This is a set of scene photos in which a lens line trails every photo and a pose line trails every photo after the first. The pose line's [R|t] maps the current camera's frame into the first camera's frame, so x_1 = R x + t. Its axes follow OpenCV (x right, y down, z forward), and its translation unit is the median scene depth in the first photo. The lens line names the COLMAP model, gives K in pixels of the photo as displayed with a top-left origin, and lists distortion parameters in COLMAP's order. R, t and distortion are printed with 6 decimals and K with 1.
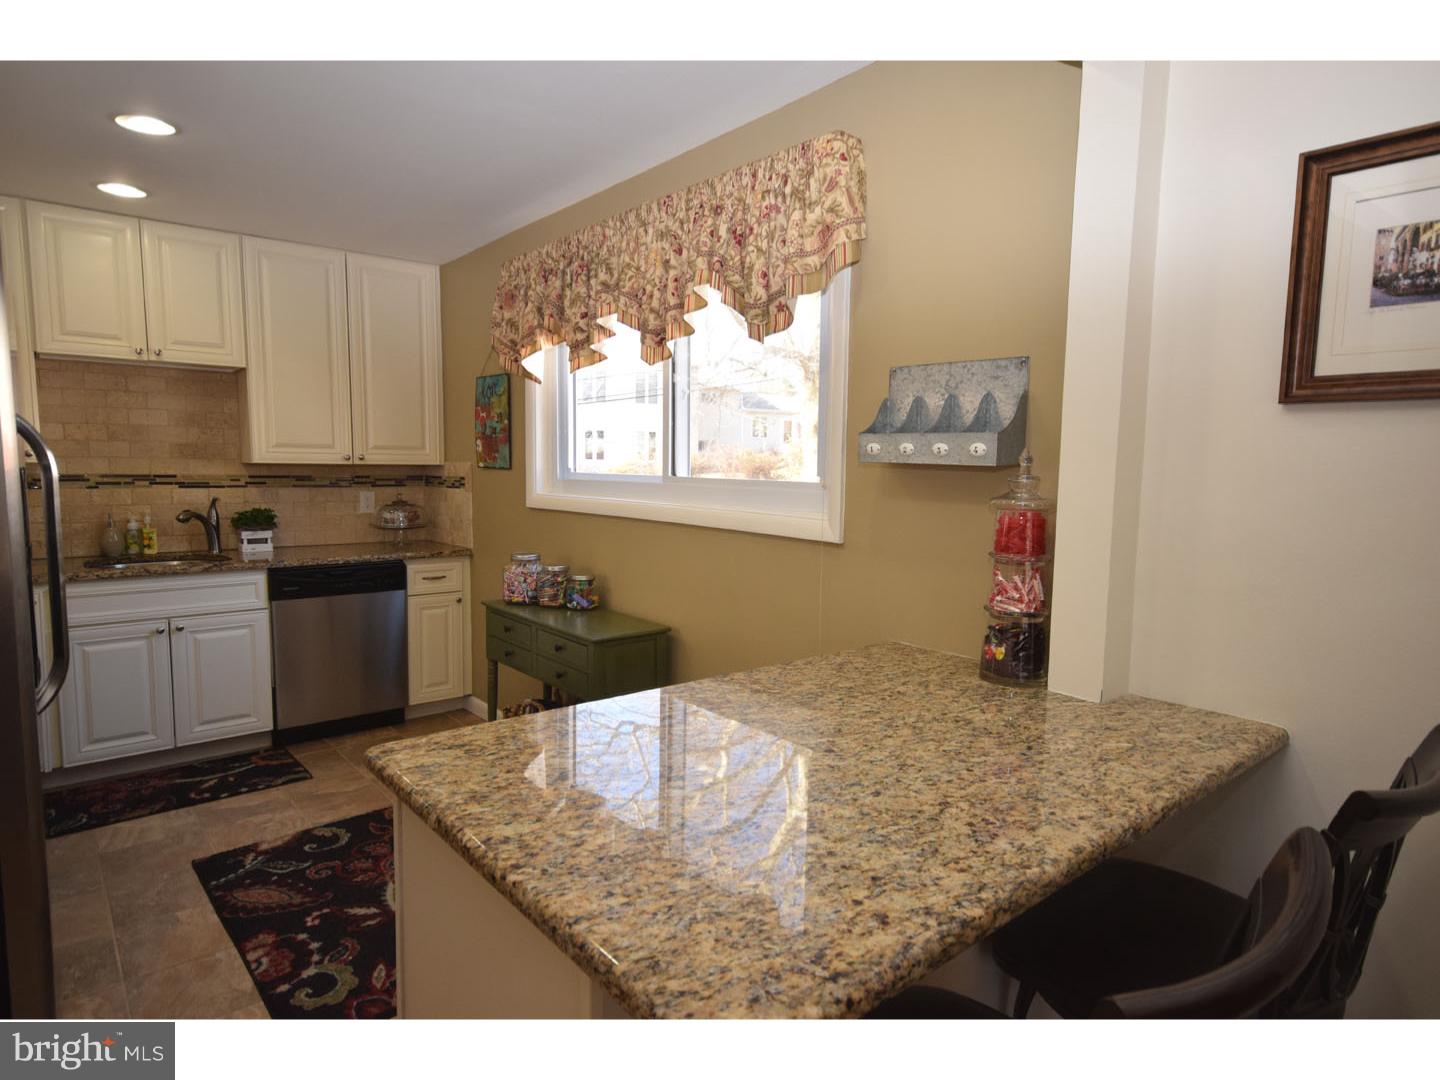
lens RADIAL K [[808.0, 0, 726.3], [0, 808.0, 541.7], [0, 0, 1]] dist [0.010996, 0.000253]
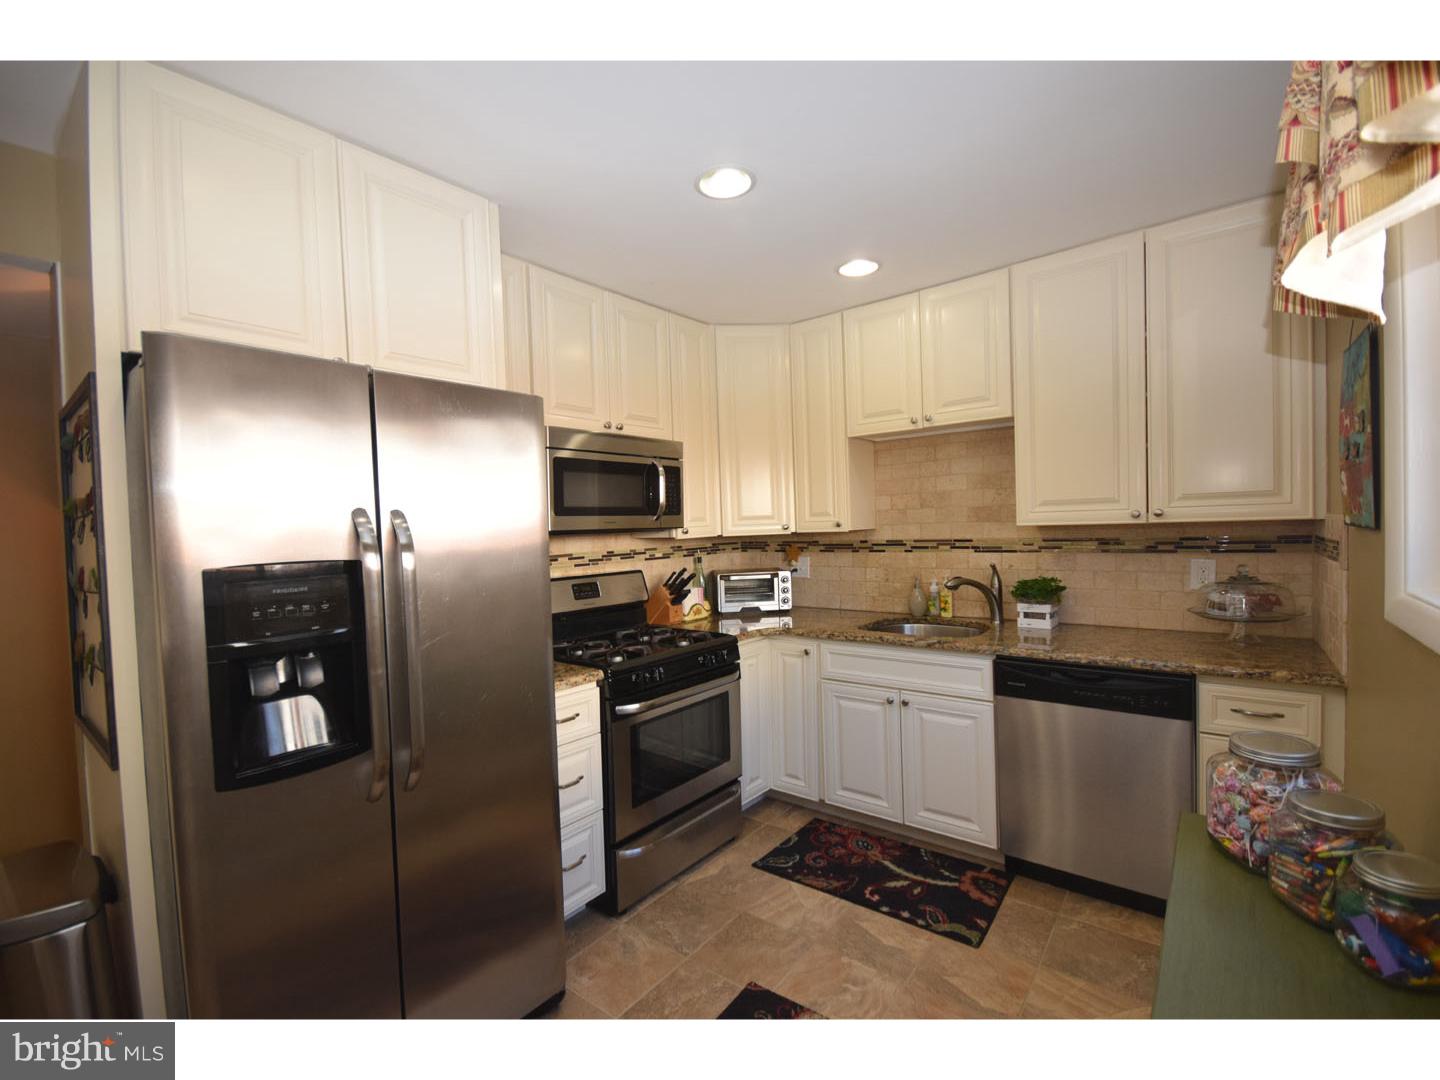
lens RADIAL K [[633.6, 0, 726.7], [0, 633.6, 544.2], [0, 0, 1]] dist [-0.000766, -0.000098]
pose [[0.203269, 0.012106, -0.979048, 0.010256], [-0.056788, 0.998386, 0.000555, -0.061854], [0.977475, 0.055485, 0.203628, 0.575203]]
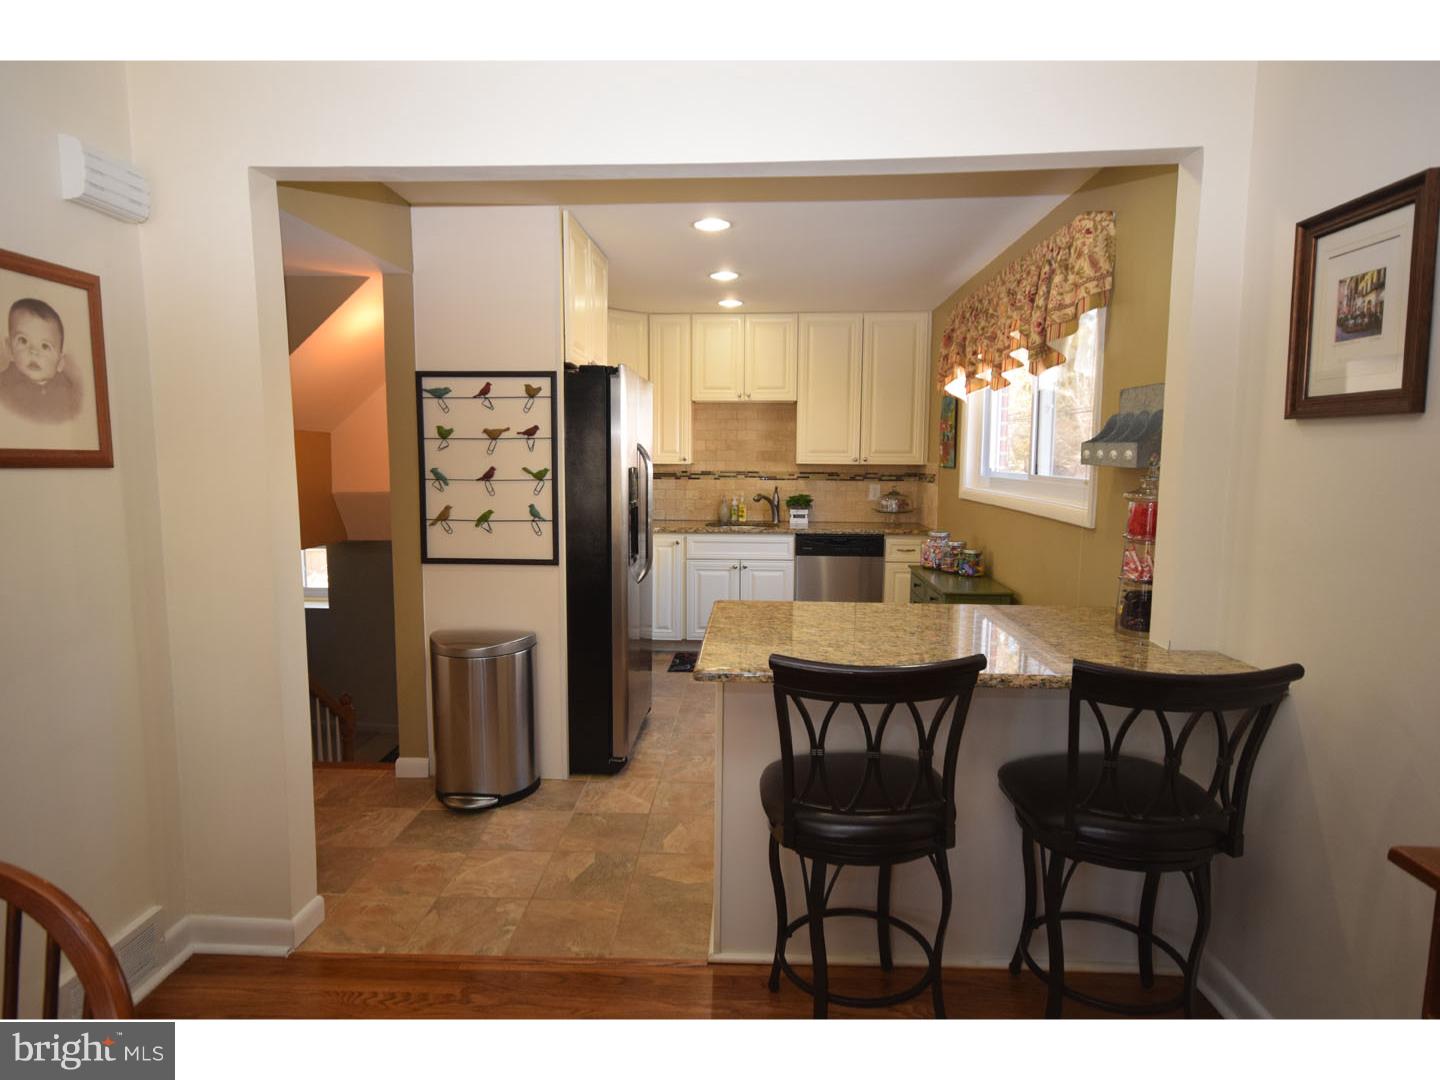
lens RADIAL K [[808.0, 0, 726.3], [0, 808.0, 541.7], [0, 0, 1]] dist [0.010996, 0.000253]
pose [[0.735585, 0.064603, -0.674345, 0.345331], [-0.062790, 0.997659, 0.027085, 0.014793], [0.674516, 0.022418, 0.737919, -0.192737]]
